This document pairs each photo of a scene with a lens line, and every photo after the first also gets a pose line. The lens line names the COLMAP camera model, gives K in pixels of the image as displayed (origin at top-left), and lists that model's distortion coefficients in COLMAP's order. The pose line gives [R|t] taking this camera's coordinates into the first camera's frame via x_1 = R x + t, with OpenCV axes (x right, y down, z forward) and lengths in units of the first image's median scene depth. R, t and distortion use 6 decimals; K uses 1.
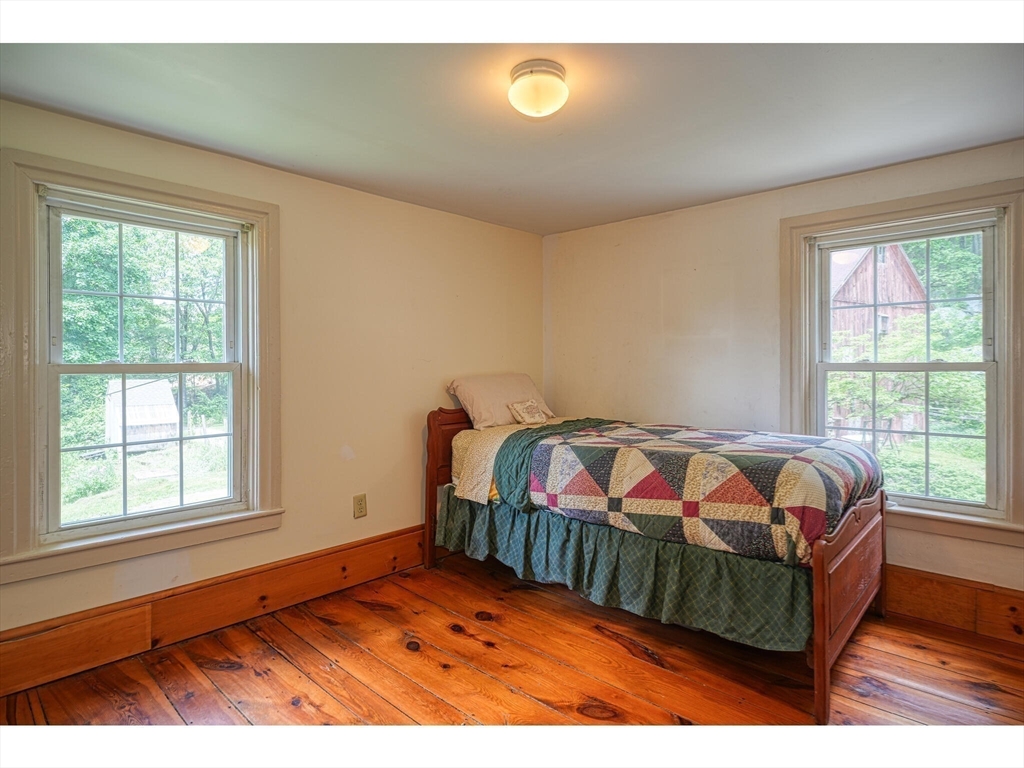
lens RADIAL K [[558.7, 0, 511.6], [0, 558.7, 378.9], [0, 0, 1]] dist [0.004002, -0.000537]
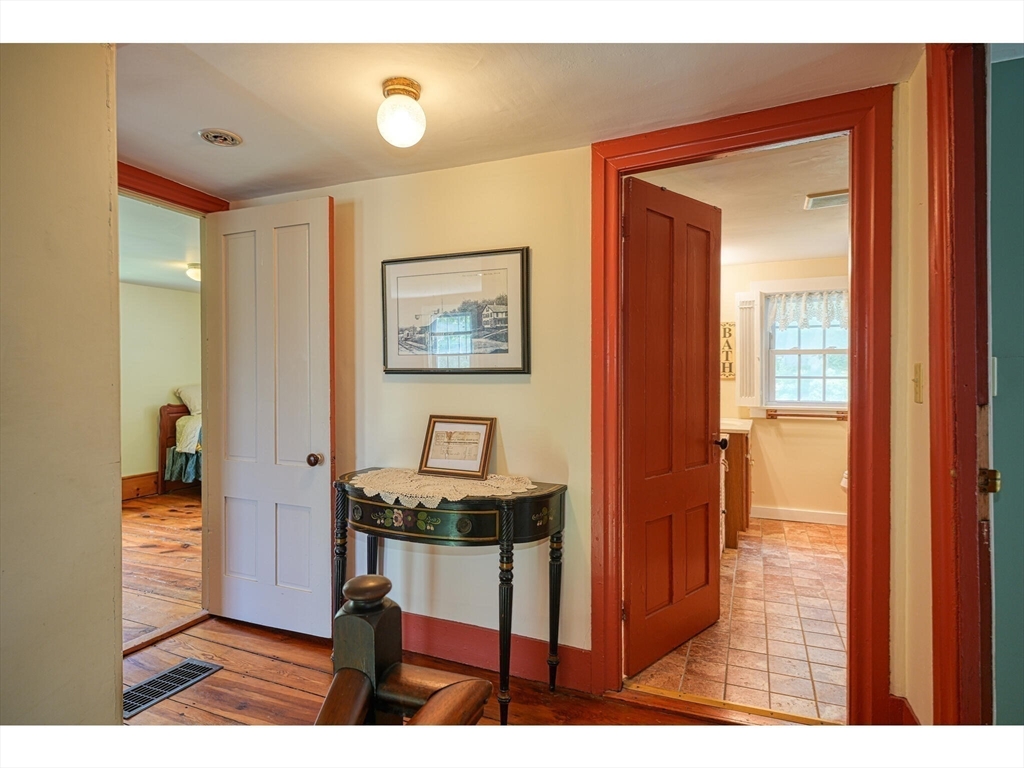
lens RADIAL K [[558.7, 0, 514.2], [0, 558.7, 383.3], [0, 0, 1]] dist [0.004002, -0.000537]
pose [[0.932687, -0.007750, 0.360603, 0.260010], [0.009467, 0.999951, -0.002993, 0.003799], [-0.360562, 0.006205, 0.932715, -1.058993]]
